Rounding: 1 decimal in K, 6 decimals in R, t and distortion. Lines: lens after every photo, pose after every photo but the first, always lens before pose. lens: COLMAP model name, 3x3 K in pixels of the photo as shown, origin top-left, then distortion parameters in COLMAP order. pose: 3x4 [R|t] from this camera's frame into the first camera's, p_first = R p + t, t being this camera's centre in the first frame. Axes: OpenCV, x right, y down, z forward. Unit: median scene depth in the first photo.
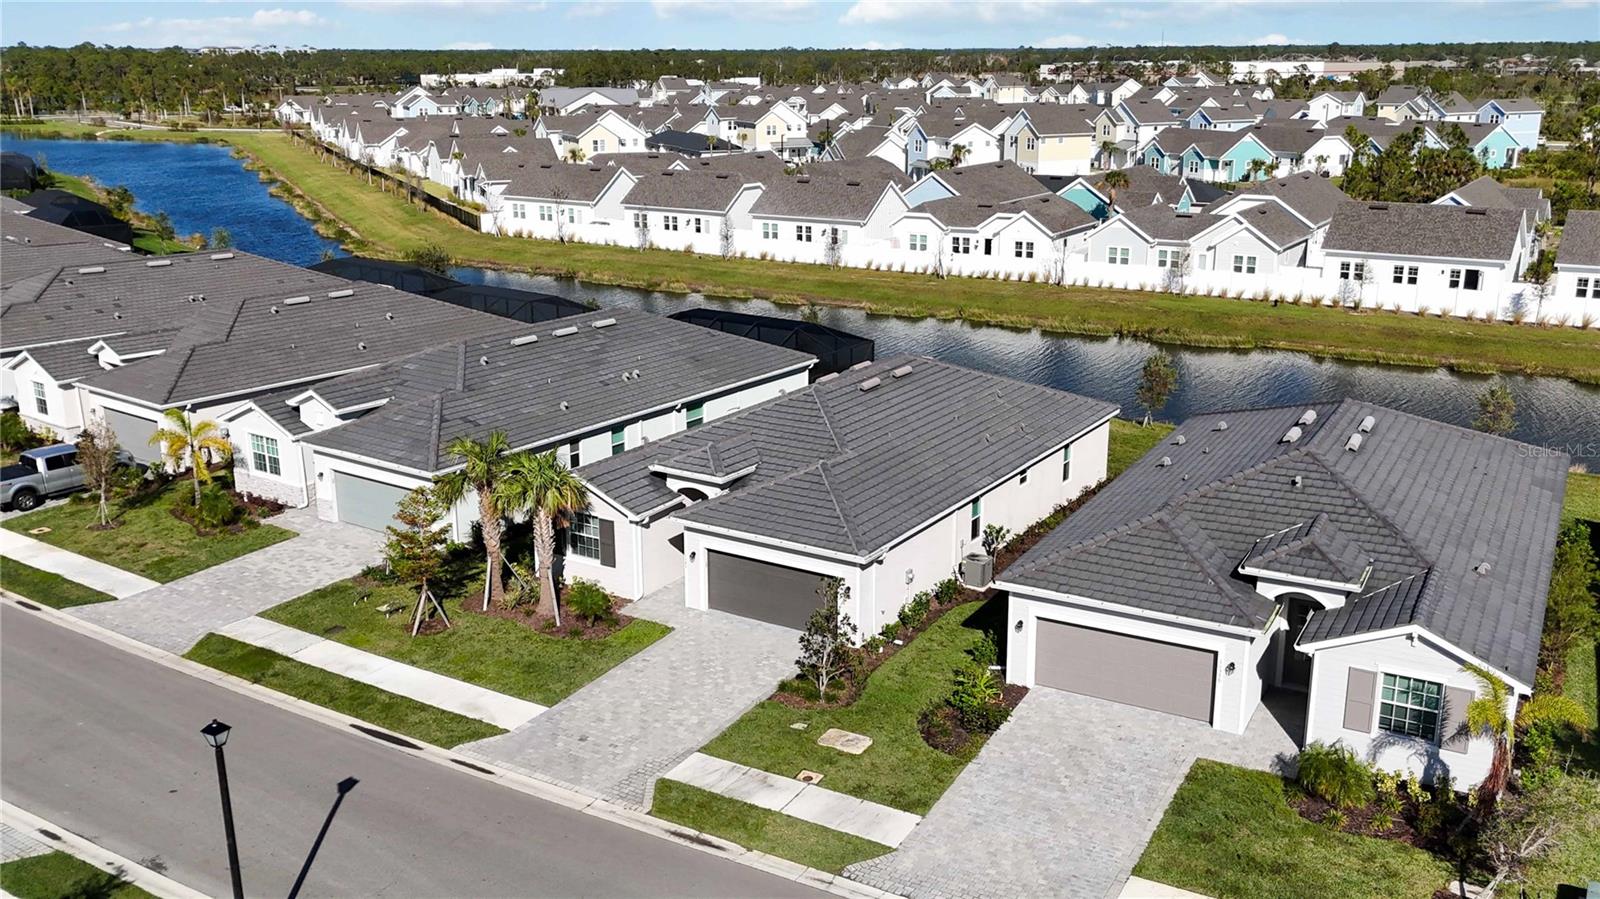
lens RADIAL K [[1421.0, 0, 800.0], [0, 1421.0, 449.5], [0, 0, 1]] dist [0.087597, -0.119409]
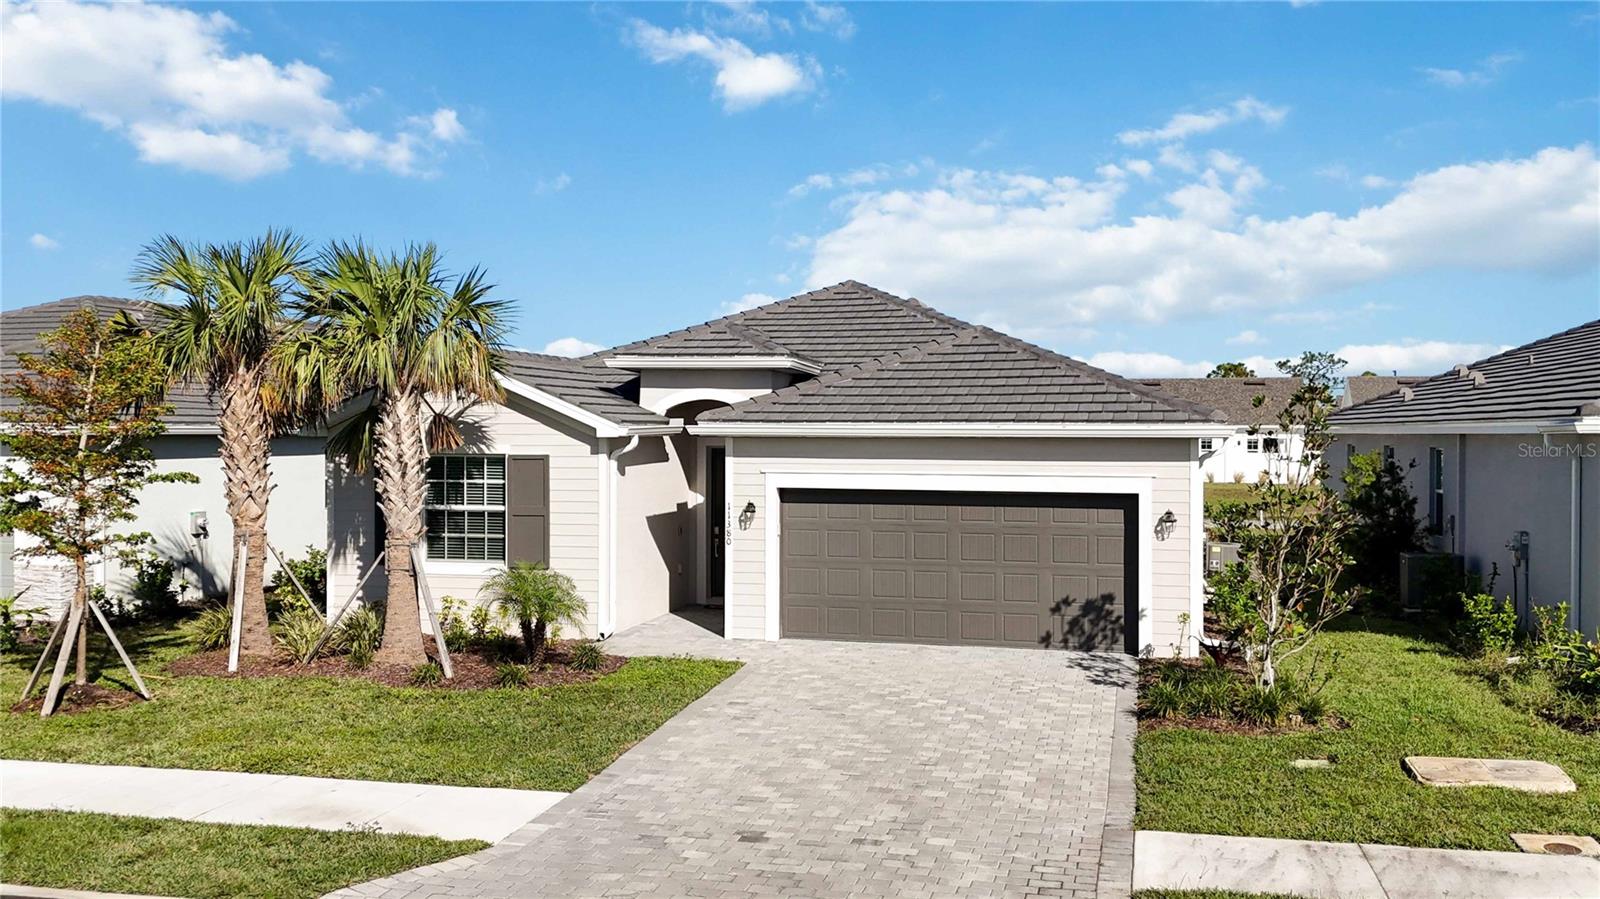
lens RADIAL K [[1421.0, 0, 800.0], [0, 1421.0, 449.5], [0, 0, 1]] dist [0.087597, -0.119409]
pose [[0.949337, 0.000638, 0.314259, -0.202217], [0.080359, 0.966259, -0.244716, 0.167530], [-0.303811, 0.257571, 0.917254, 0.588157]]
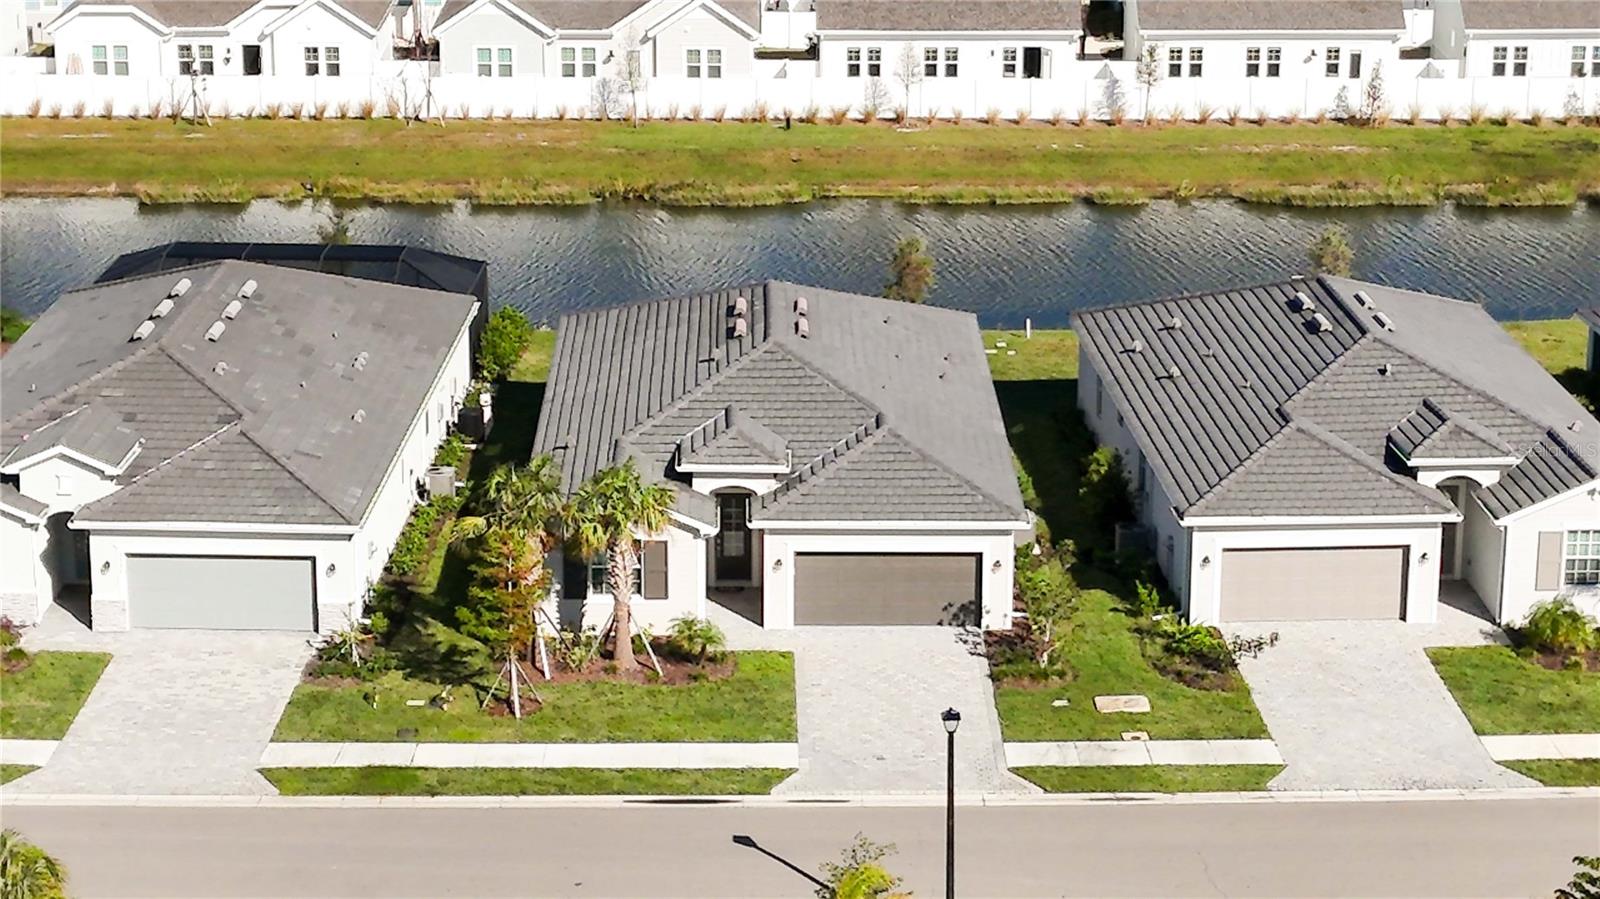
lens RADIAL K [[3473.8, 0, 800.0], [0, 3473.8, 449.5], [0, 0, 1]] dist [0.329561, -2.633329]
pose [[0.837705, -0.148367, 0.525583, -1.119689], [0.138448, 0.988645, 0.058418, -0.106634], [-0.528283, 0.023829, 0.848734, -0.715845]]
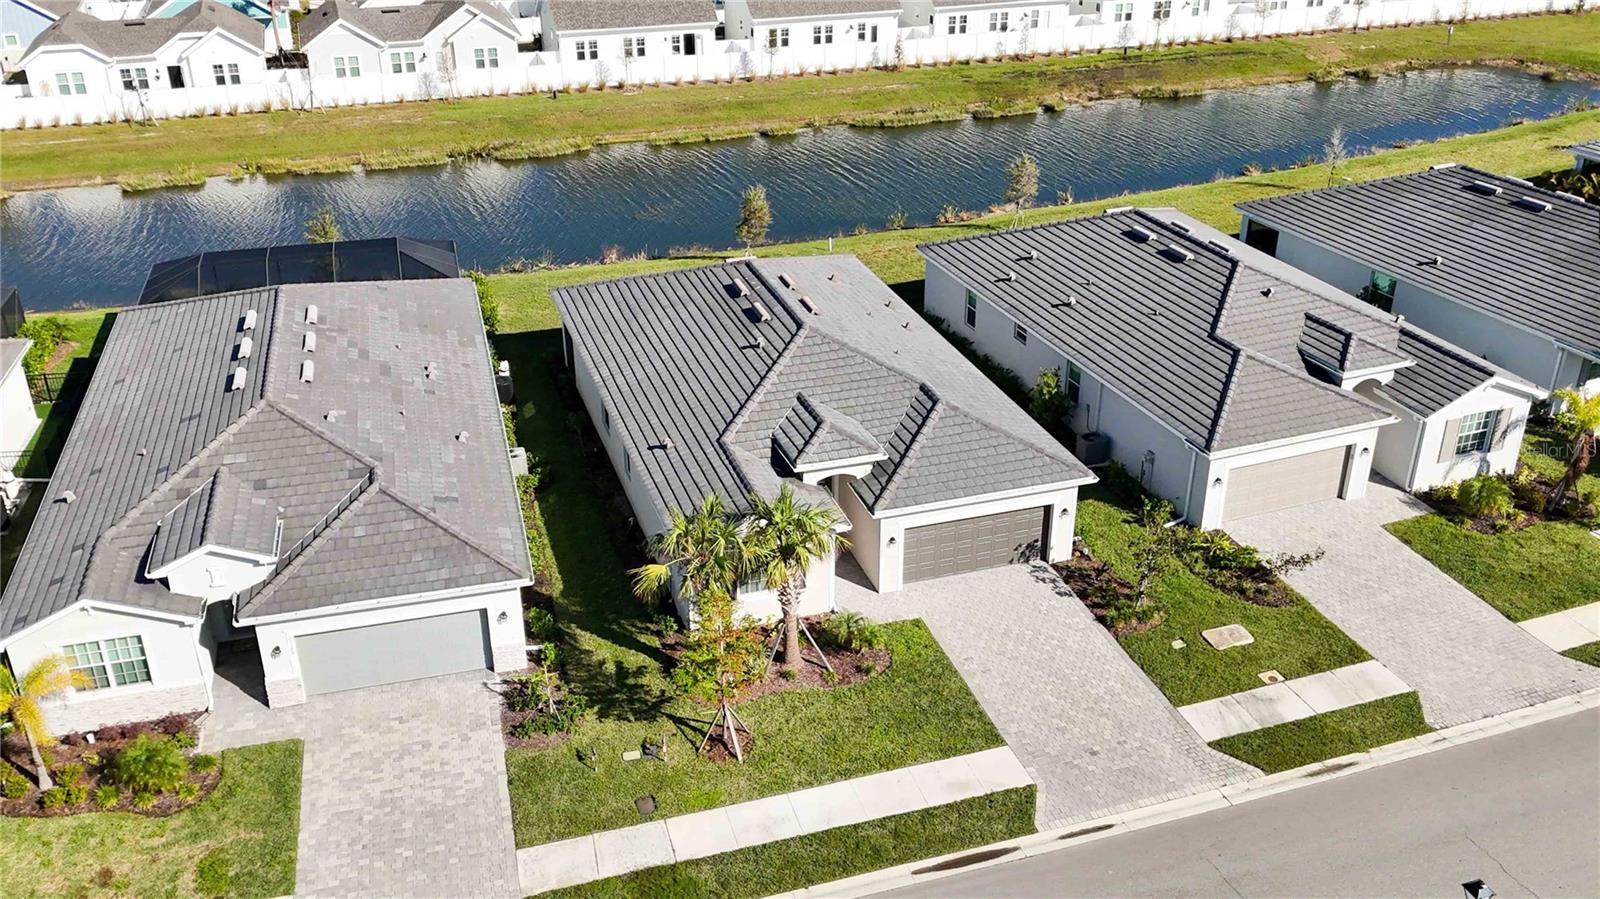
lens RADIAL K [[1421.0, 0, 800.0], [0, 1421.0, 449.5], [0, 0, 1]] dist [0.087597, -0.119409]
pose [[0.635954, -0.349583, 0.688007, -0.745277], [0.207222, 0.936130, 0.284112, -0.263057], [-0.743385, -0.038112, 0.667777, 0.426048]]
